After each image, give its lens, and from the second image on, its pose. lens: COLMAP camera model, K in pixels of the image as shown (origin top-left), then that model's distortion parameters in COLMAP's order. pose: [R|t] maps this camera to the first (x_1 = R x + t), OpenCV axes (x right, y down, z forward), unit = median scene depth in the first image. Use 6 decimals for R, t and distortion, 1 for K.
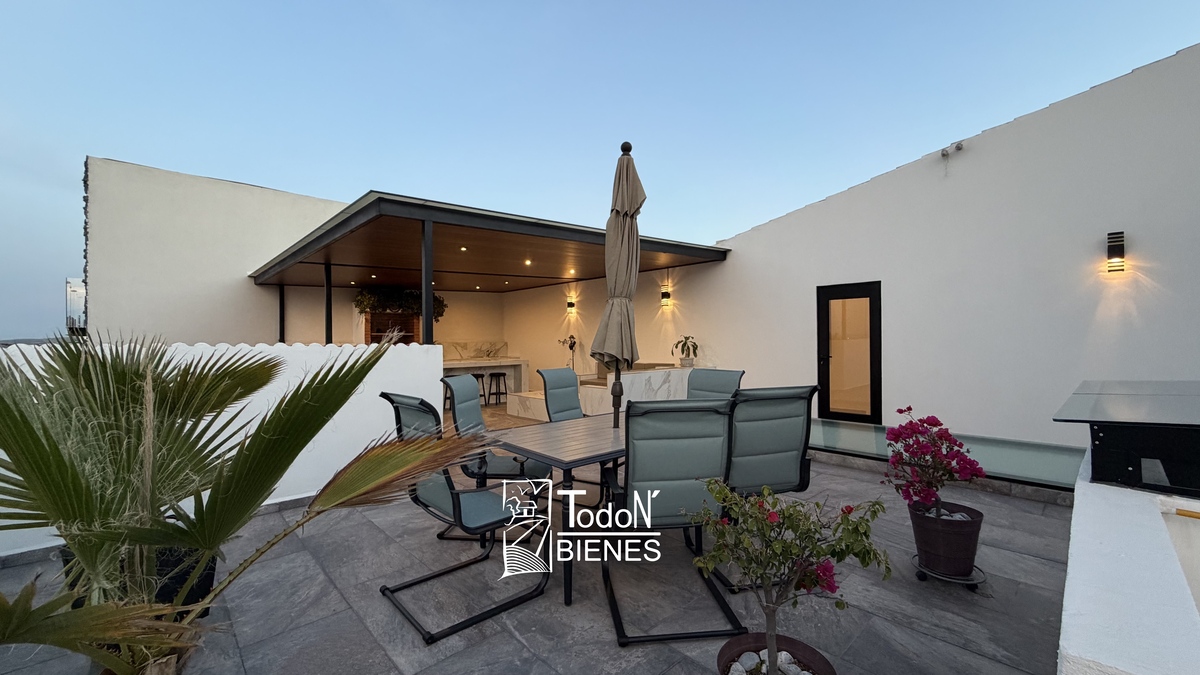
lens RADIAL K [[477.8, 0, 598.1], [0, 477.8, 338.2], [0, 0, 1]] dist [-0.000212, 0.000220]
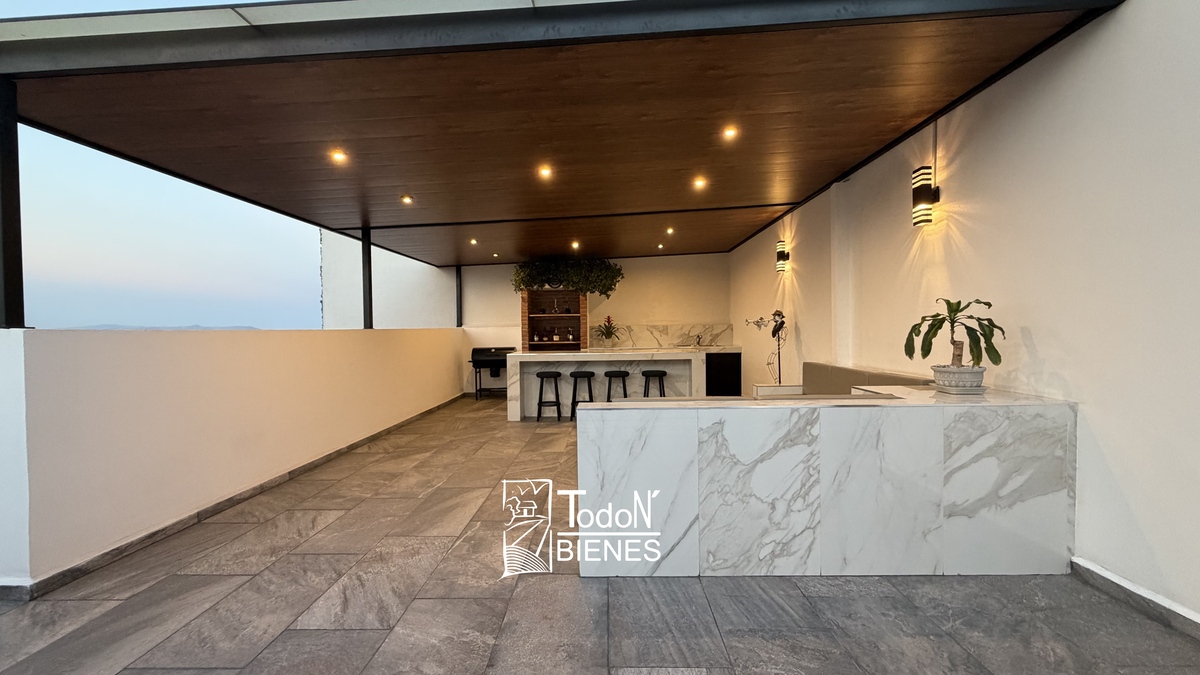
lens RADIAL K [[477.8, 0, 598.1], [0, 477.8, 338.2], [0, 0, 1]] dist [-0.000212, 0.000220]
pose [[0.712848, 0.013247, -0.701193, 0.202122], [0.010766, 0.999497, 0.029827, 0.007596], [0.701236, -0.028811, 0.712347, 0.500058]]
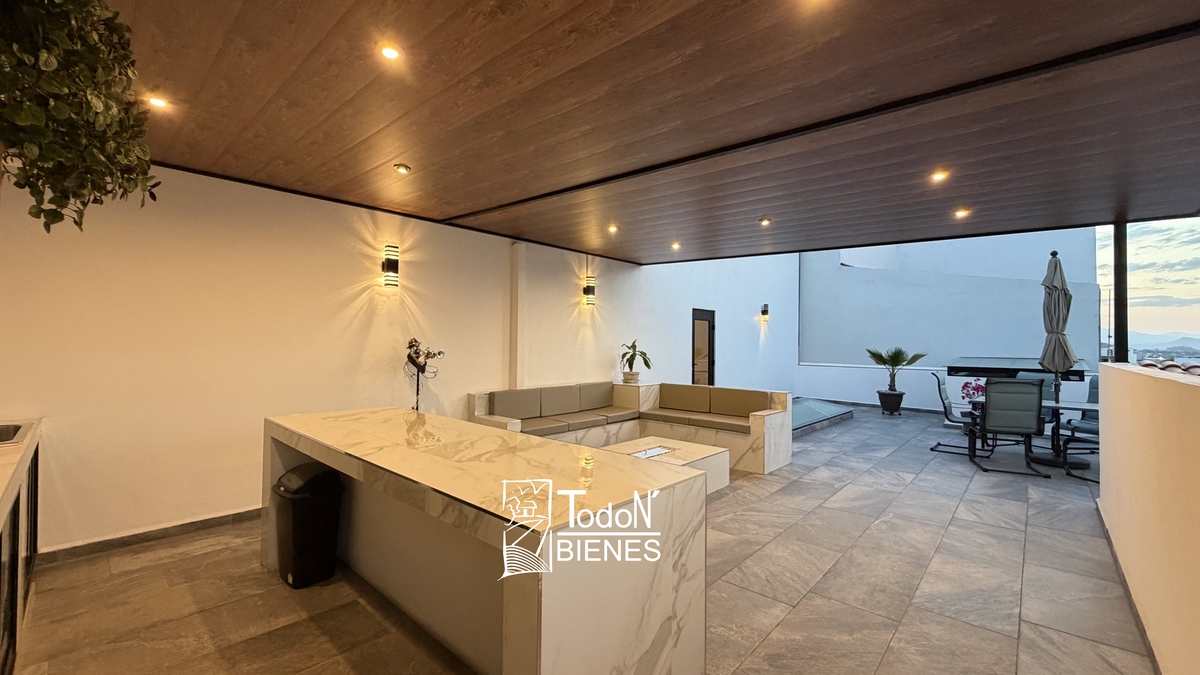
lens RADIAL K [[477.8, 0, 598.1], [0, 477.8, 338.2], [0, 0, 1]] dist [-0.000212, 0.000220]
pose [[-0.071678, 0.019561, 0.997236, -0.546256], [-0.012857, 0.999706, -0.020534, -0.000044], [-0.997345, -0.014293, -0.071405, 0.945330]]
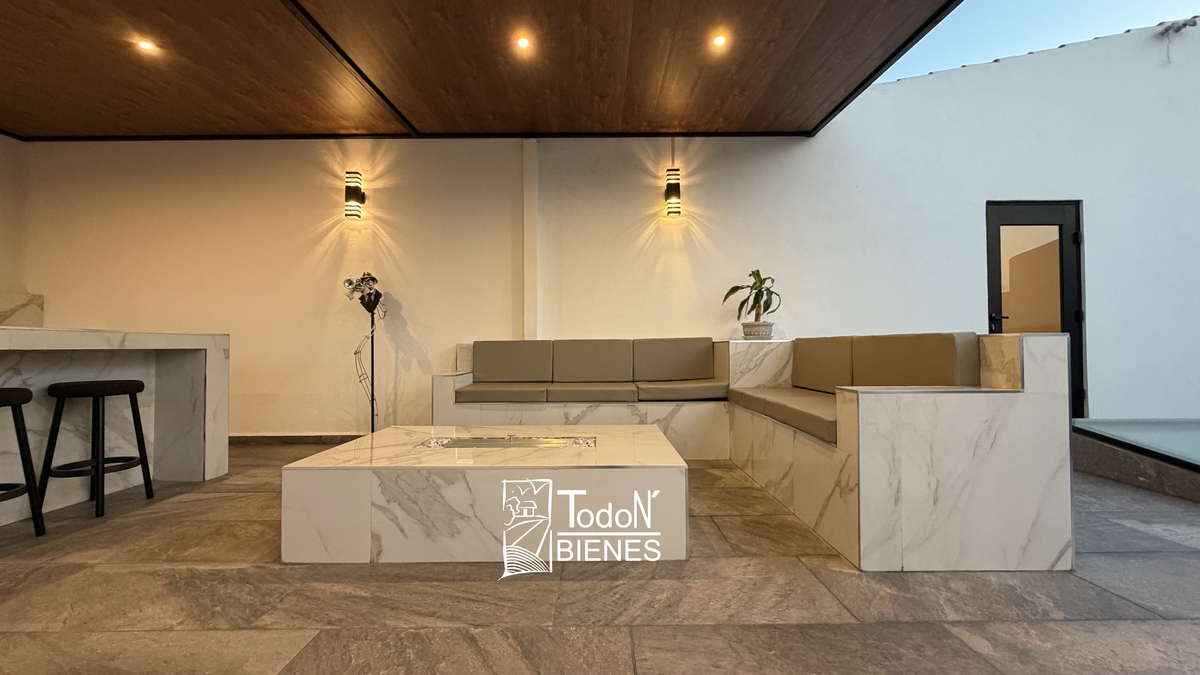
lens RADIAL K [[477.8, 0, 598.1], [0, 477.8, 338.2], [0, 0, 1]] dist [-0.000212, 0.000220]
pose [[0.685109, 0.019015, 0.728192, -0.222390], [-0.003811, 0.999739, -0.022520, 0.057337], [-0.728430, 0.012654, 0.685003, 0.670520]]
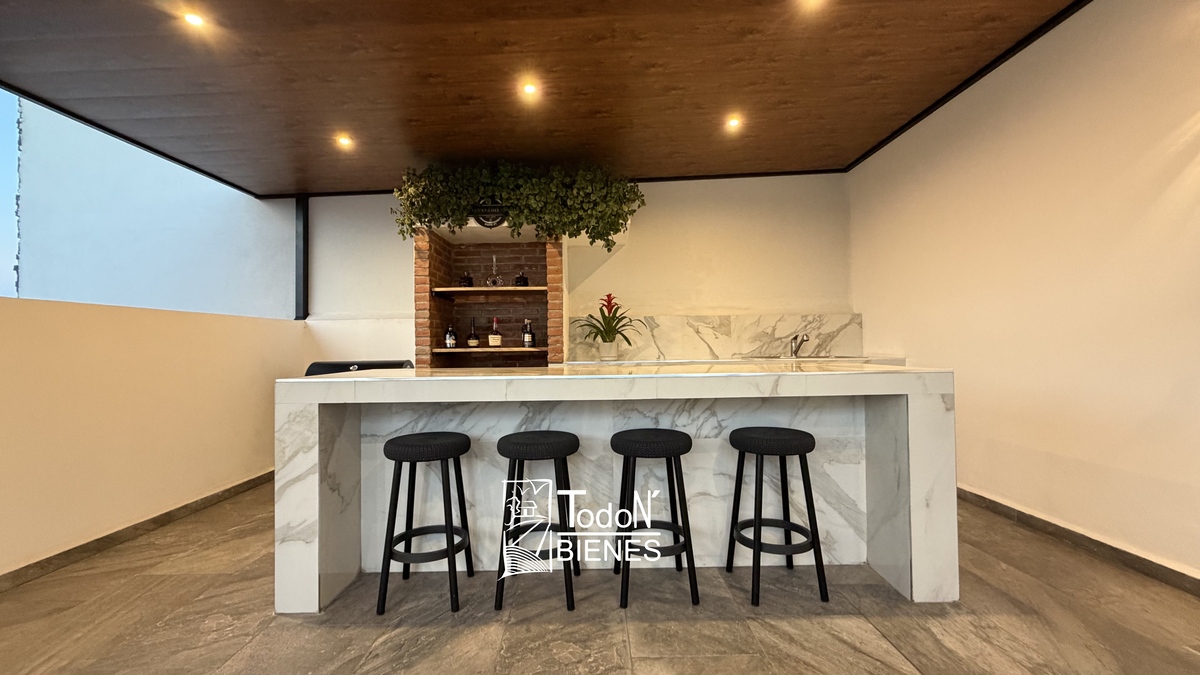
lens RADIAL K [[477.8, 0, 598.1], [0, 477.8, 338.2], [0, 0, 1]] dist [-0.000212, 0.000220]
pose [[0.734972, -0.014125, -0.677950, -0.131213], [0.010512, 0.999900, -0.009437, 0.035484], [0.678016, -0.000190, 0.735047, 0.833466]]
